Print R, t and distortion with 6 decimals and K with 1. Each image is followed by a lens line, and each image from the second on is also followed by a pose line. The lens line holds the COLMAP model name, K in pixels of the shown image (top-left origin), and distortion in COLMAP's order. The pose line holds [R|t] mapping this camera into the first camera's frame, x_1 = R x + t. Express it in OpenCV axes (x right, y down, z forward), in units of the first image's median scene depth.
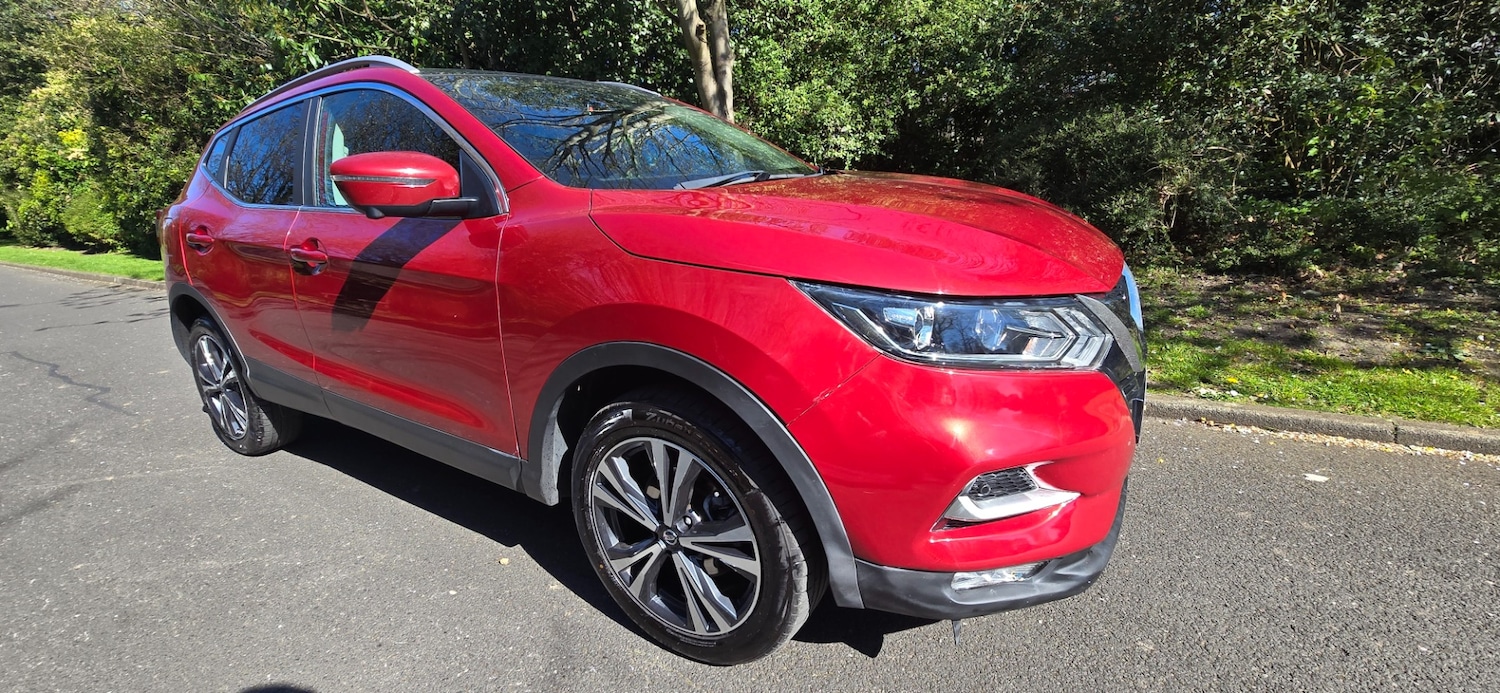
lens RADIAL K [[617.6, 0, 740.1], [0, 617.6, 338.4], [0, 0, 1]] dist [-0.011745, 0.002994]
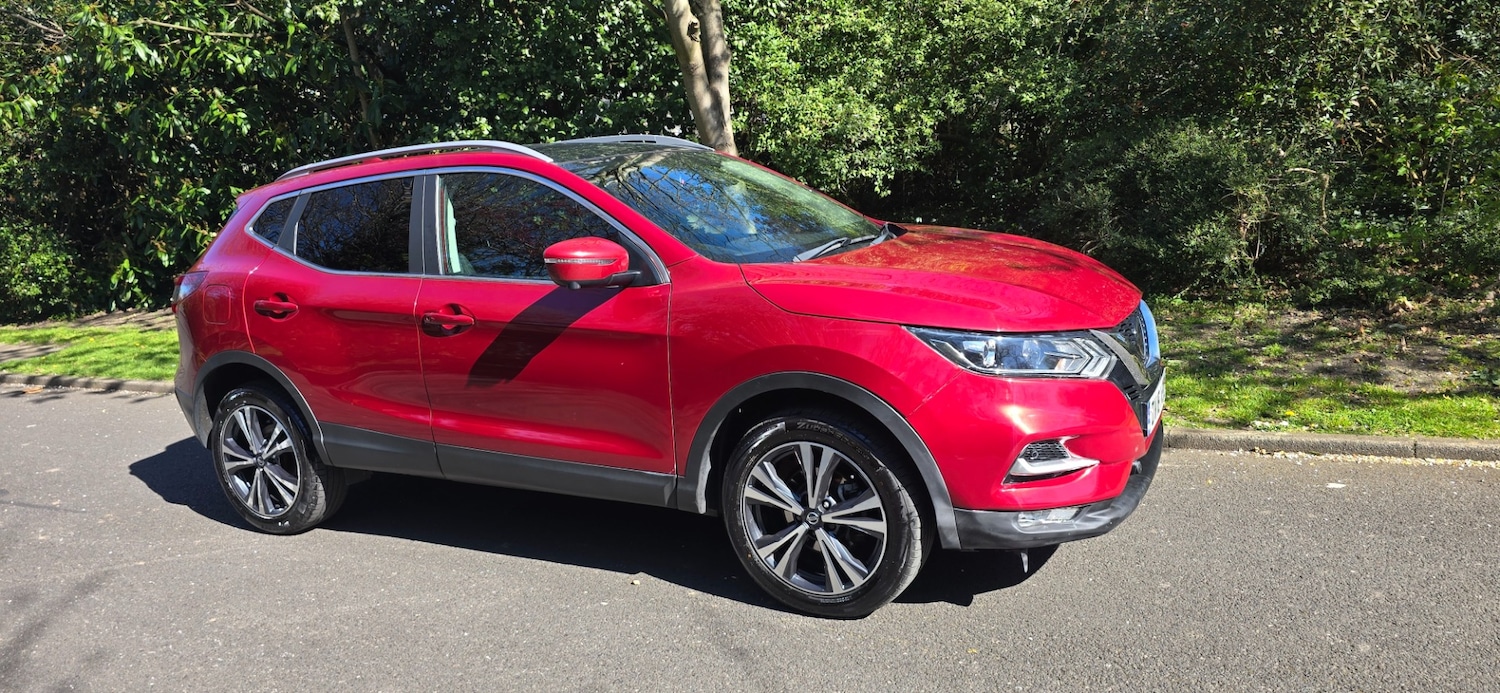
lens RADIAL K [[1015.2, 0, 746.3], [0, 1015.2, 341.4], [0, 0, 1]] dist [0.039217, -0.035163]
pose [[0.997523, -0.031334, 0.062972, -0.220543], [0.036942, 0.995261, -0.089946, 0.074833], [-0.059855, 0.092050, 0.993954, -0.705675]]
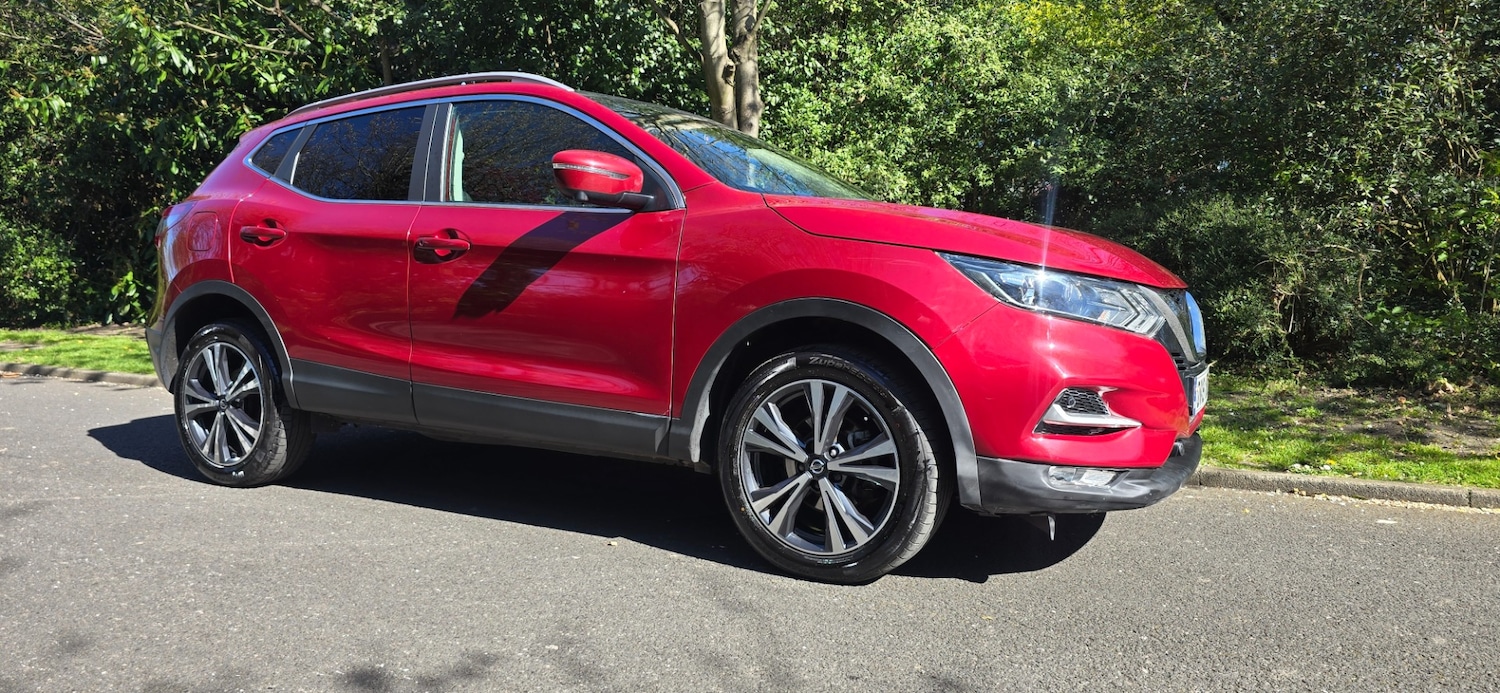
lens RADIAL K [[1015.2, 0, 753.5], [0, 1015.2, 352.4], [0, 0, 1]] dist [0.039217, -0.035163]
pose [[0.995578, 0.069419, 0.063283, -0.216950], [-0.055796, 0.978990, -0.196128, 0.285553], [-0.075568, 0.191730, 0.978534, -0.562942]]
